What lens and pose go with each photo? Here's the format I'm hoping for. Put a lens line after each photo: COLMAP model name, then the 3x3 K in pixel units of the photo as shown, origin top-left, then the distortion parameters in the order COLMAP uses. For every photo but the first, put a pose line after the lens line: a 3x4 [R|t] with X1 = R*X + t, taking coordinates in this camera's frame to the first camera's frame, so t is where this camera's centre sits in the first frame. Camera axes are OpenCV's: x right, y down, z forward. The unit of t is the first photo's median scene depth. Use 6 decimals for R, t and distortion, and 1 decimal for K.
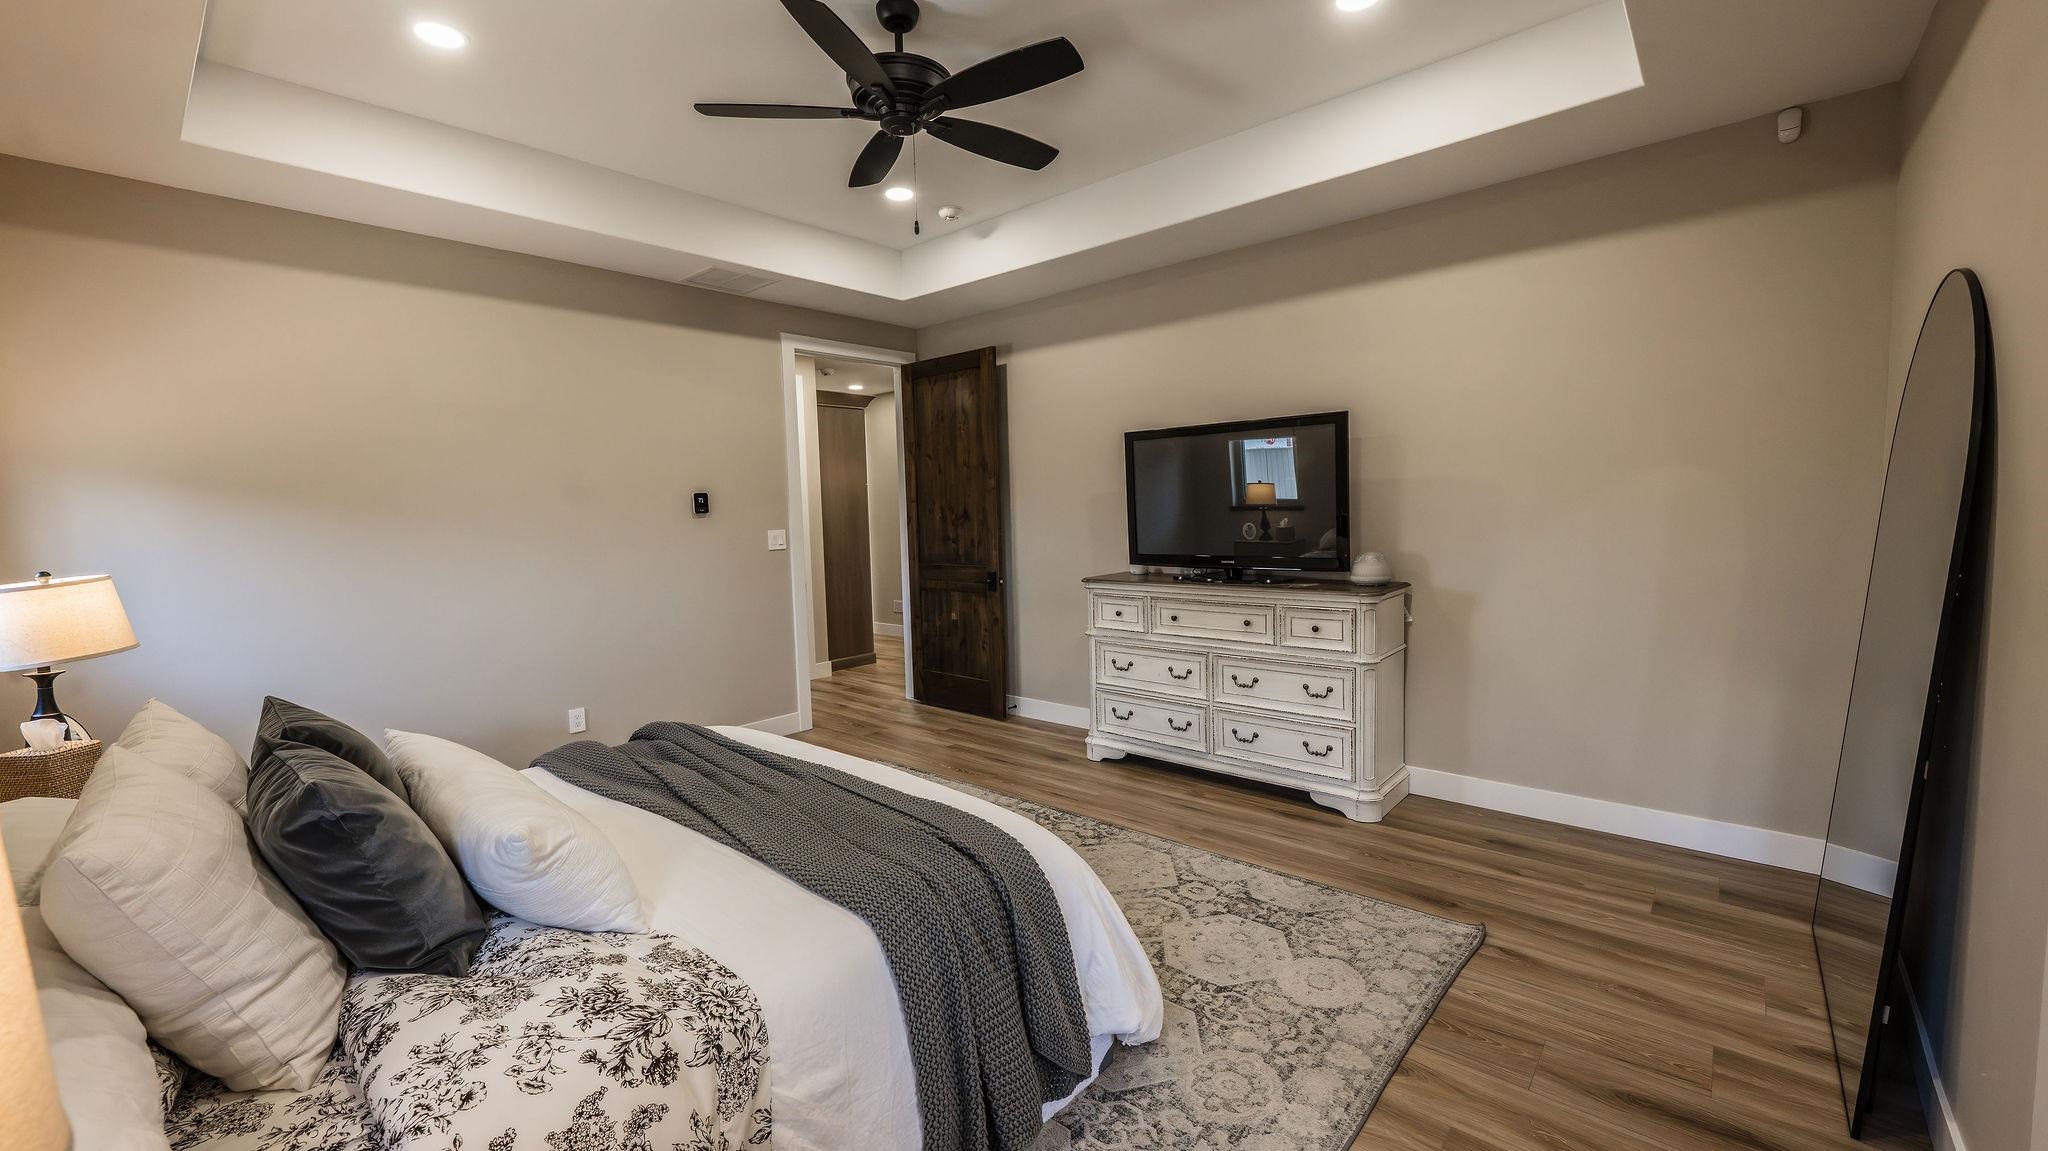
lens RADIAL K [[808.6, 0, 1019.7], [0, 808.6, 573.2], [0, 0, 1]] dist [-0.004965, 0.000133]
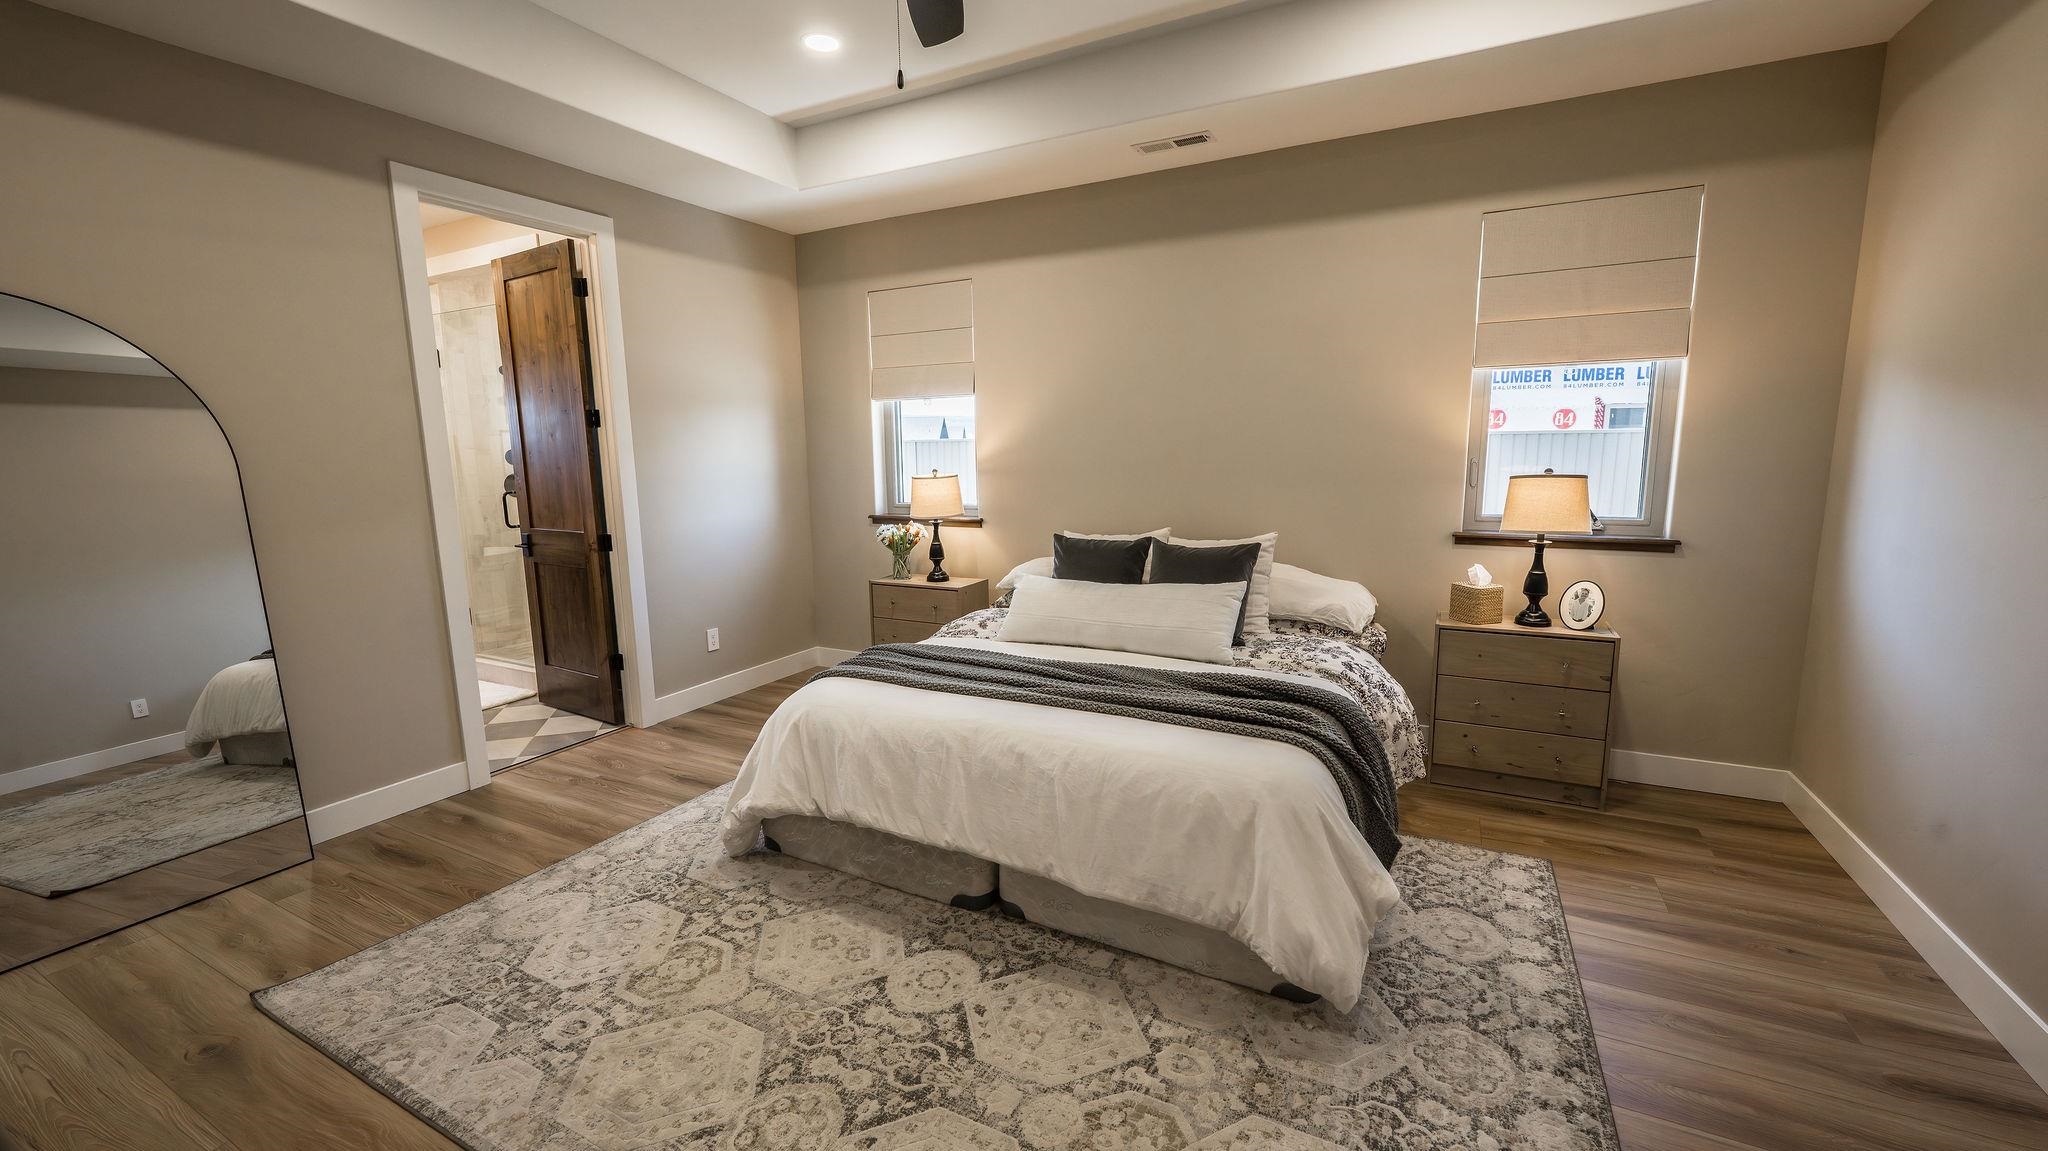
lens RADIAL K [[808.6, 0, 1019.7], [0, 808.6, 573.2], [0, 0, 1]] dist [-0.004965, 0.000133]
pose [[-0.969388, 0.080382, -0.232004, -0.022477], [0.023147, 0.970603, 0.239569, -0.170232], [0.244440, 0.226865, -0.942752, 2.128151]]
